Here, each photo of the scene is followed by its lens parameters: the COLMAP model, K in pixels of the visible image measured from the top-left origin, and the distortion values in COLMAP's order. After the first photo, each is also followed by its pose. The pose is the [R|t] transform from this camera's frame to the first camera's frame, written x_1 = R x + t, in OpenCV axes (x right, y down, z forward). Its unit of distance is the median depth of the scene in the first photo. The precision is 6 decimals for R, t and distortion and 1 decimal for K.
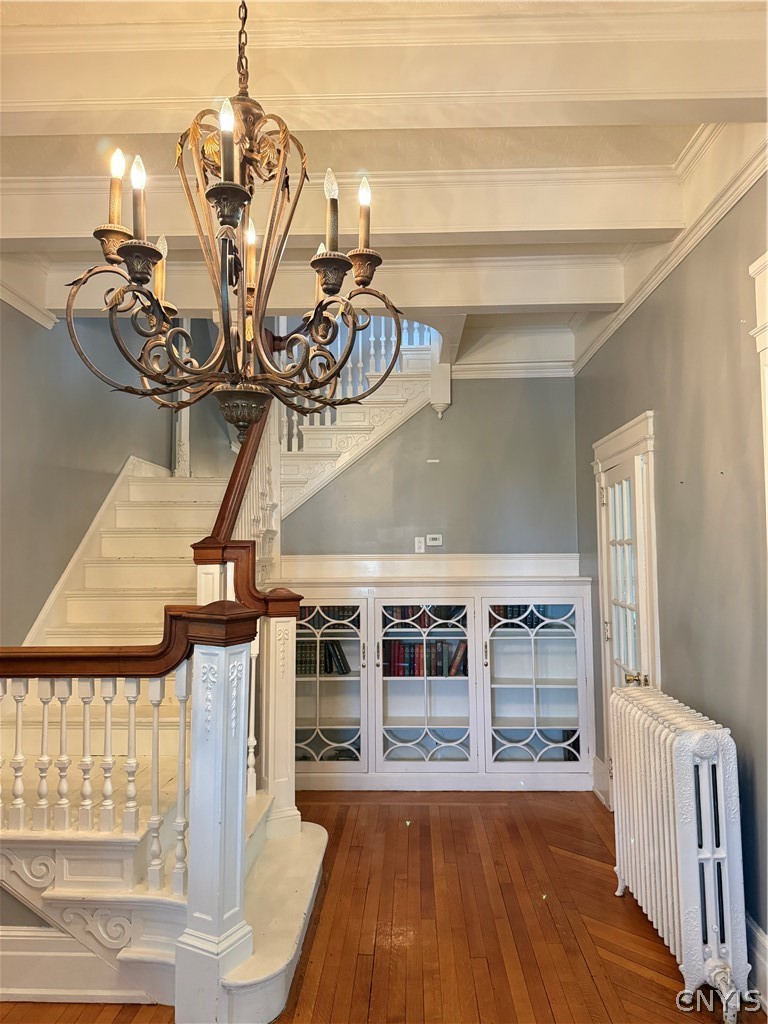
lens RADIAL K [[743.7, 0, 394.2], [0, 743.7, 507.6], [0, 0, 1]] dist [0.080917, -0.106965]
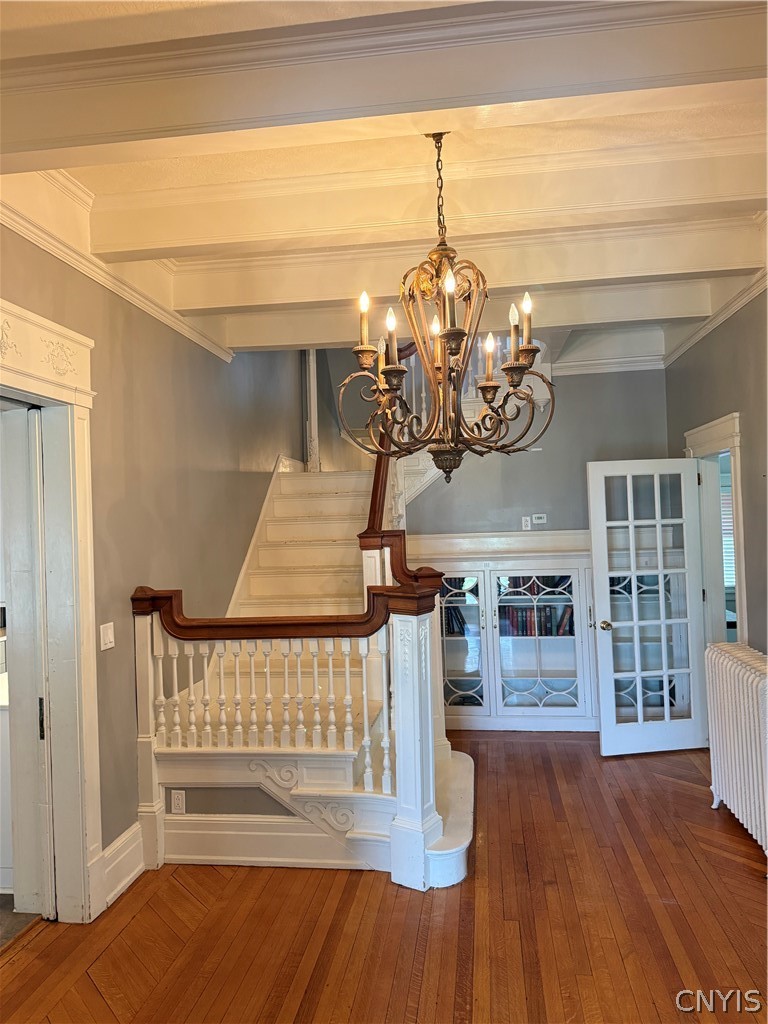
lens RADIAL K [[743.7, 0, 387.4], [0, 743.7, 504.6], [0, 0, 1]] dist [0.080917, -0.106965]
pose [[0.994177, -0.028341, -0.103967, -0.097089], [0.033305, 0.998371, 0.046326, -0.064379], [0.102485, -0.049518, 0.993501, -0.273600]]
